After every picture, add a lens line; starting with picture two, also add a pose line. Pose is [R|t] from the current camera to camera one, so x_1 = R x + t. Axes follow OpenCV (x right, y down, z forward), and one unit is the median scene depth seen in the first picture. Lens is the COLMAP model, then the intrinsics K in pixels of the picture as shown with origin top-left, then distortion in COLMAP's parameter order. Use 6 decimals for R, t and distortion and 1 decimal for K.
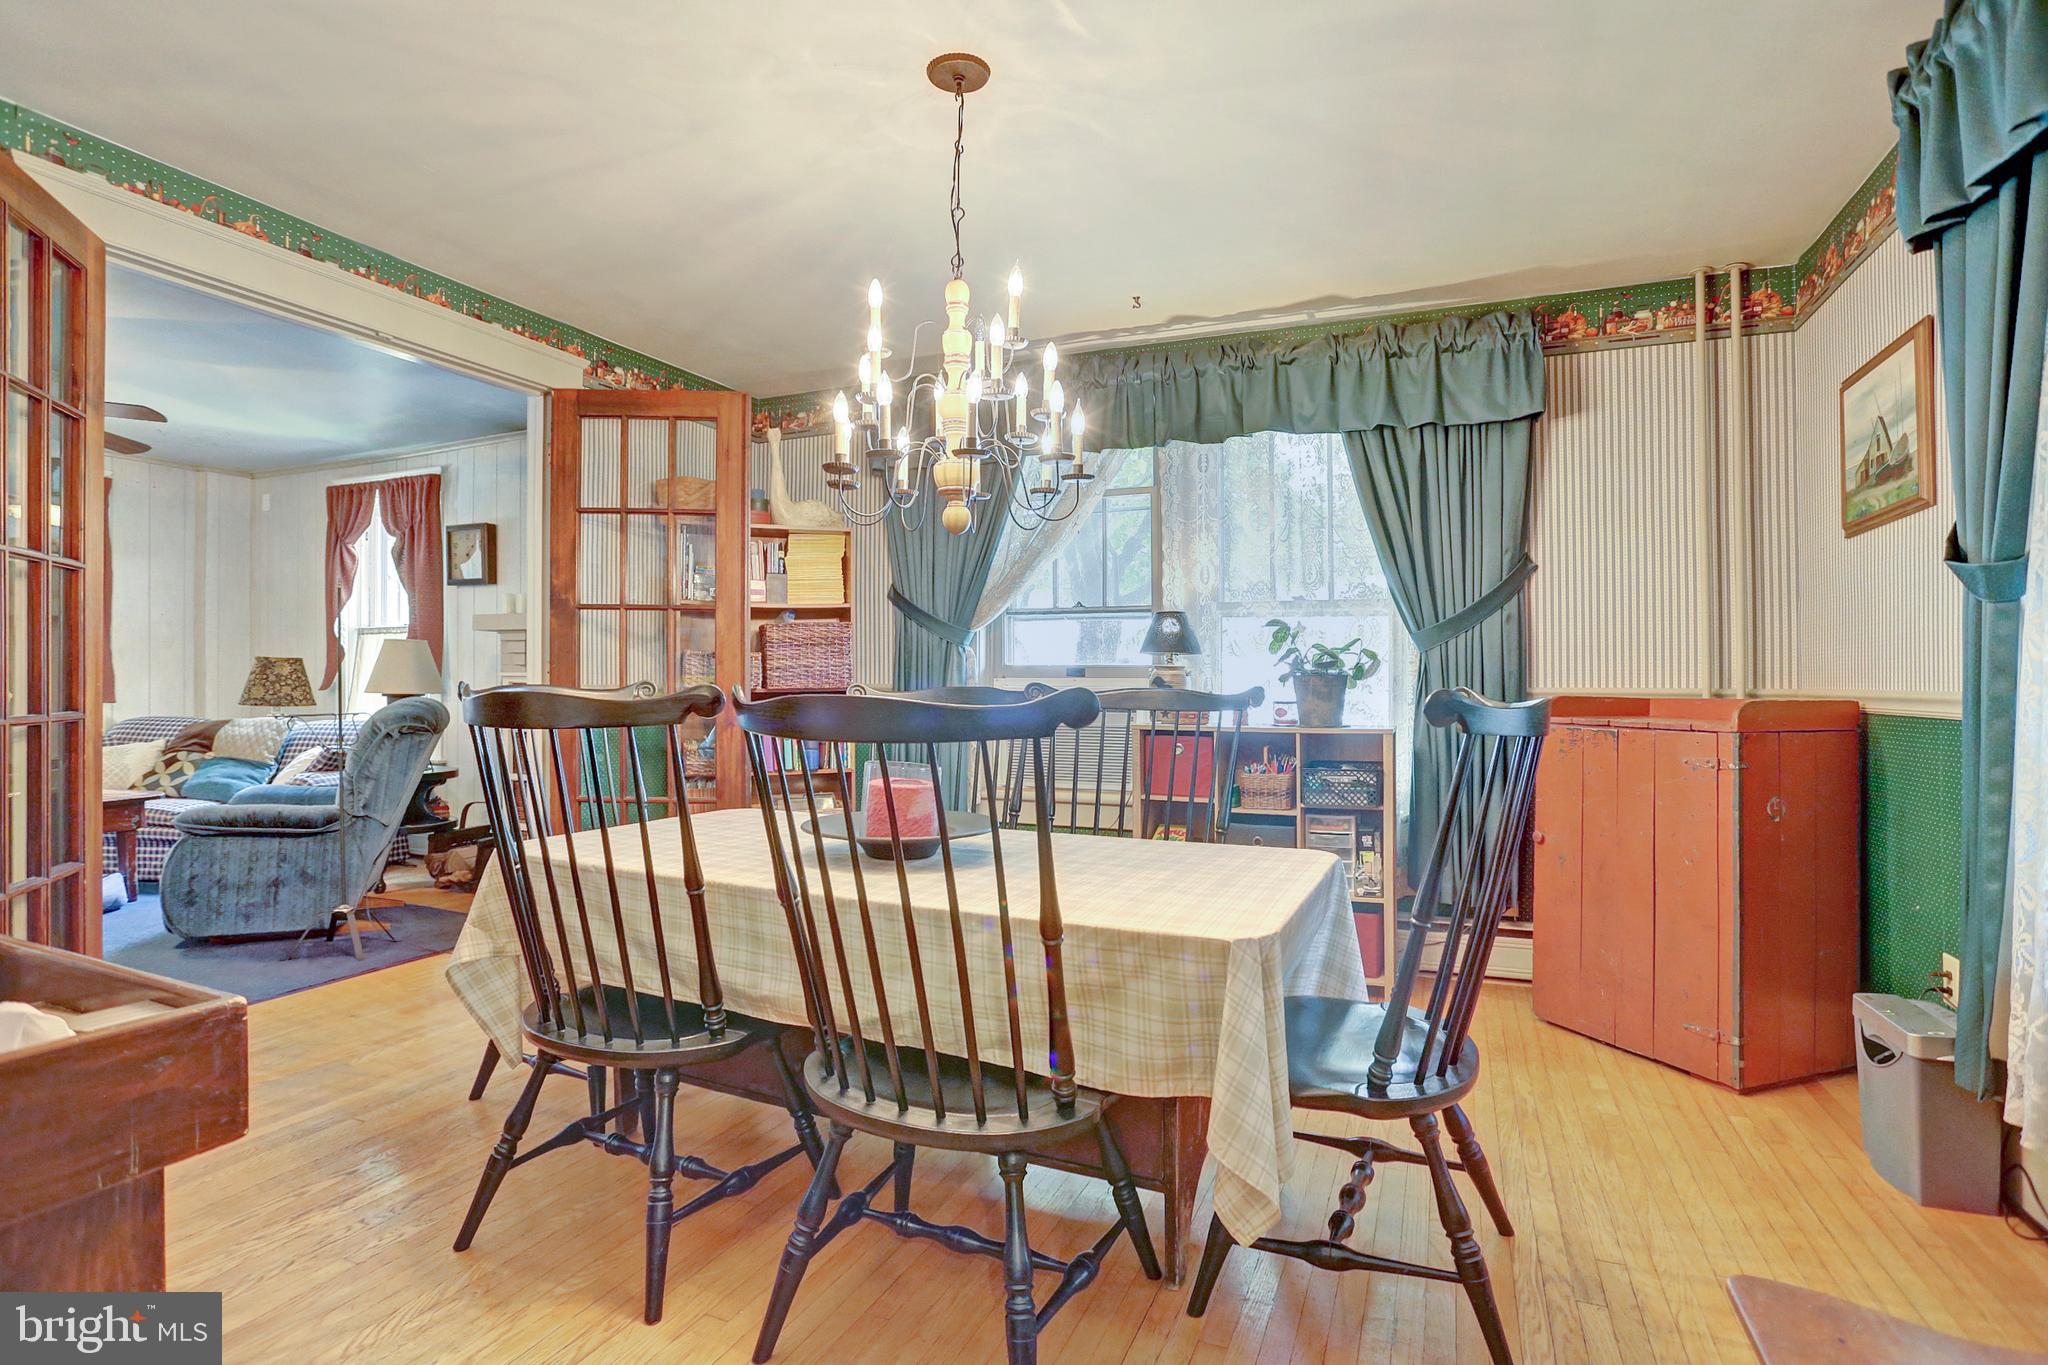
lens RADIAL K [[997.4, 0, 1017.2], [0, 997.4, 690.9], [0, 0, 1]] dist [-0.065471, 0.028304]
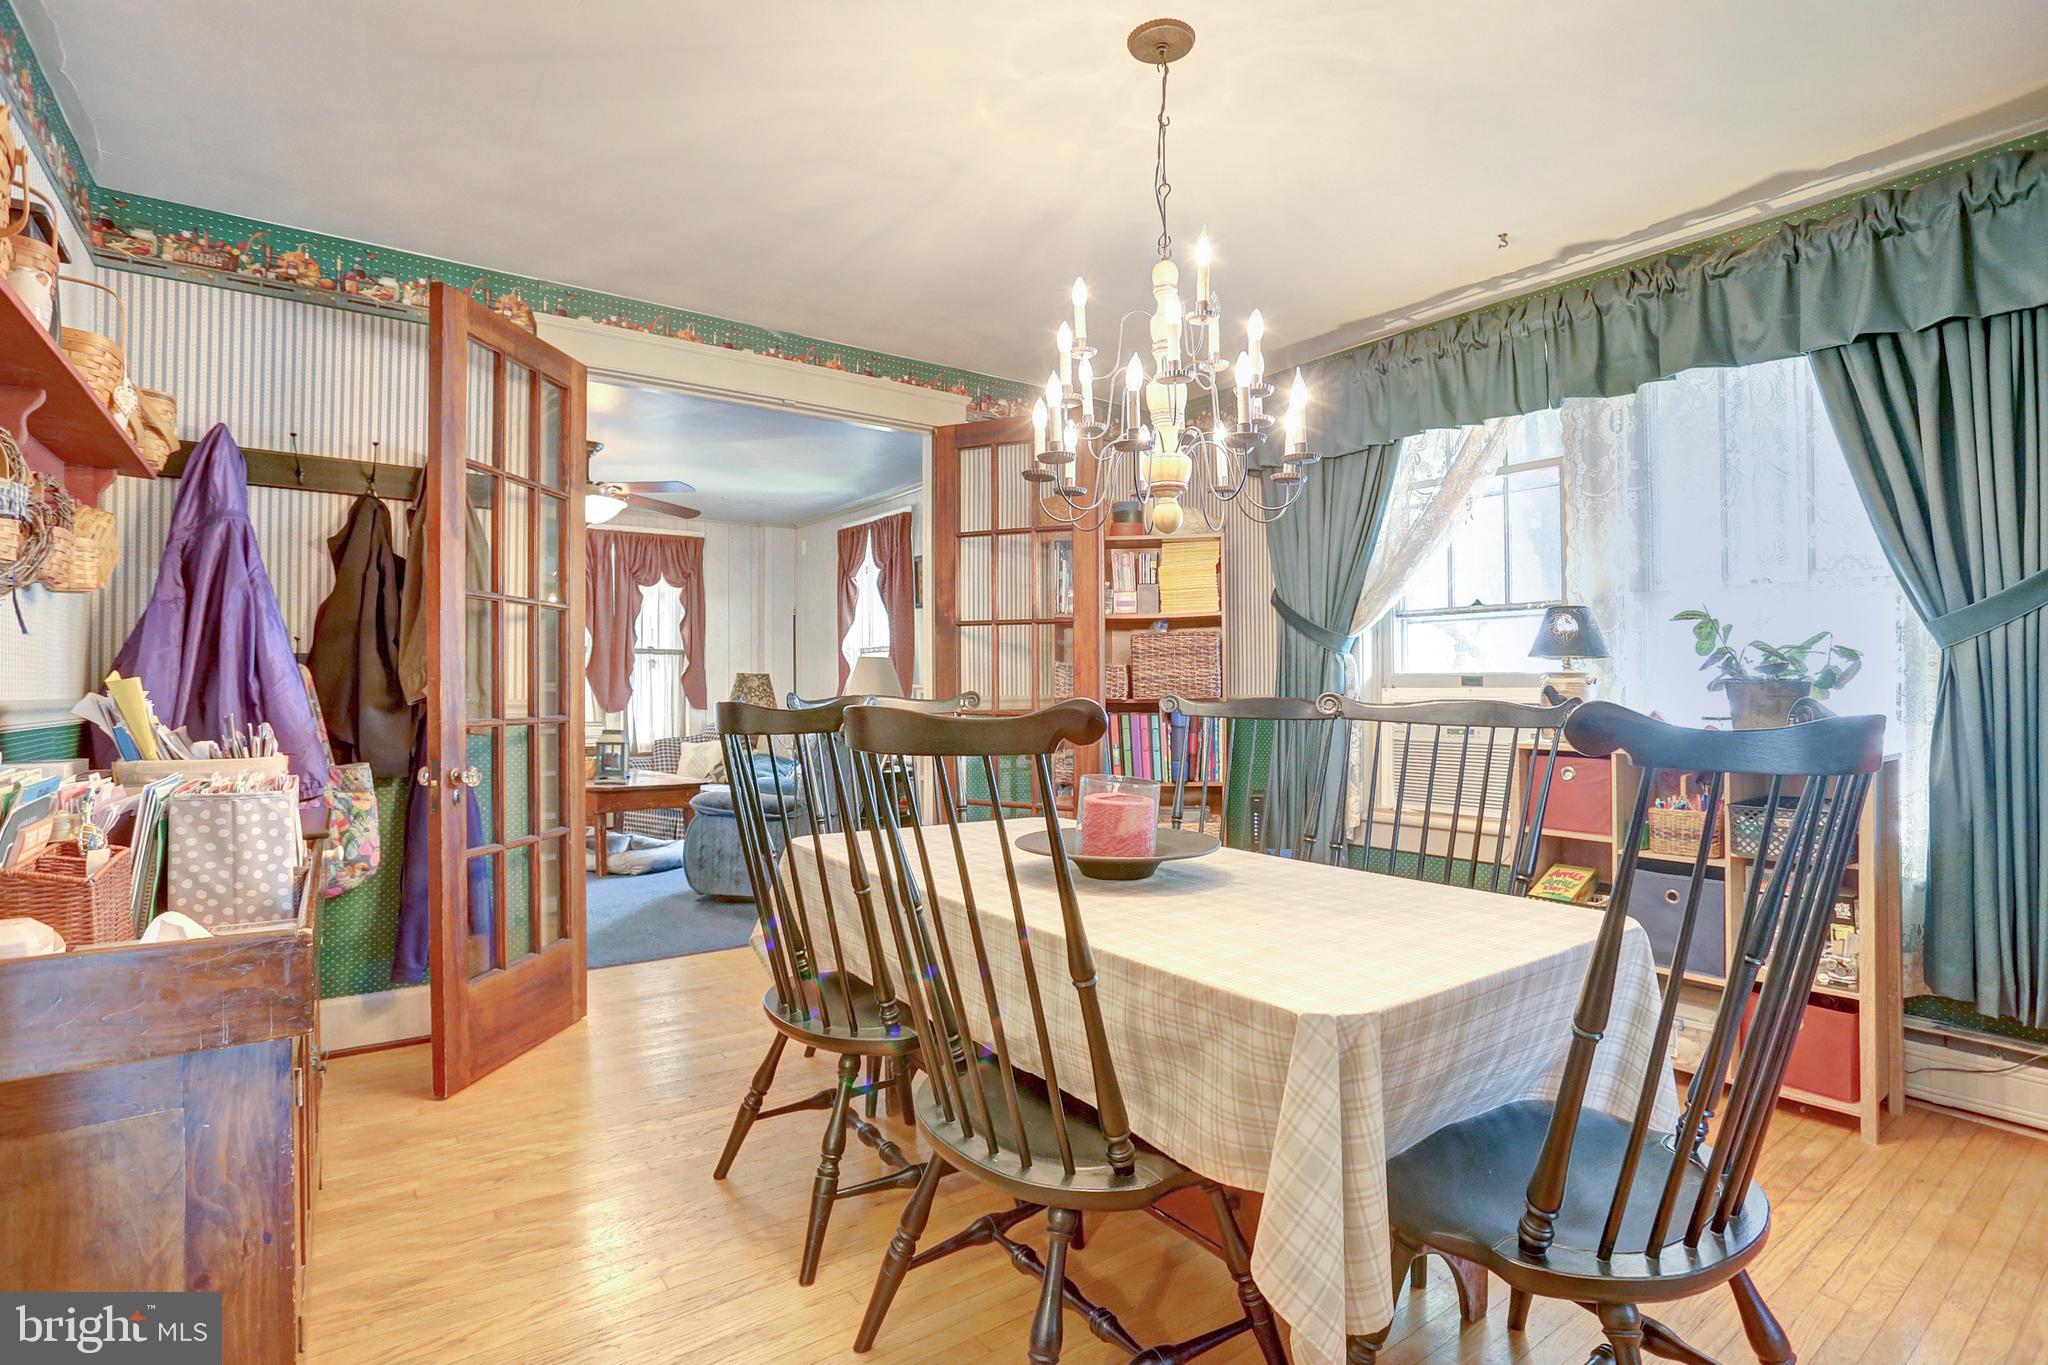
lens RADIAL K [[1003.0, 0, 1028.0], [0, 1003.0, 691.6], [0, 0, 1]] dist [-0.079213, 0.037341]
pose [[0.866792, -0.002110, -0.498665, 0.182969], [-0.002974, 0.999951, -0.009401, -0.000305], [0.498661, 0.009632, 0.866744, 0.082628]]
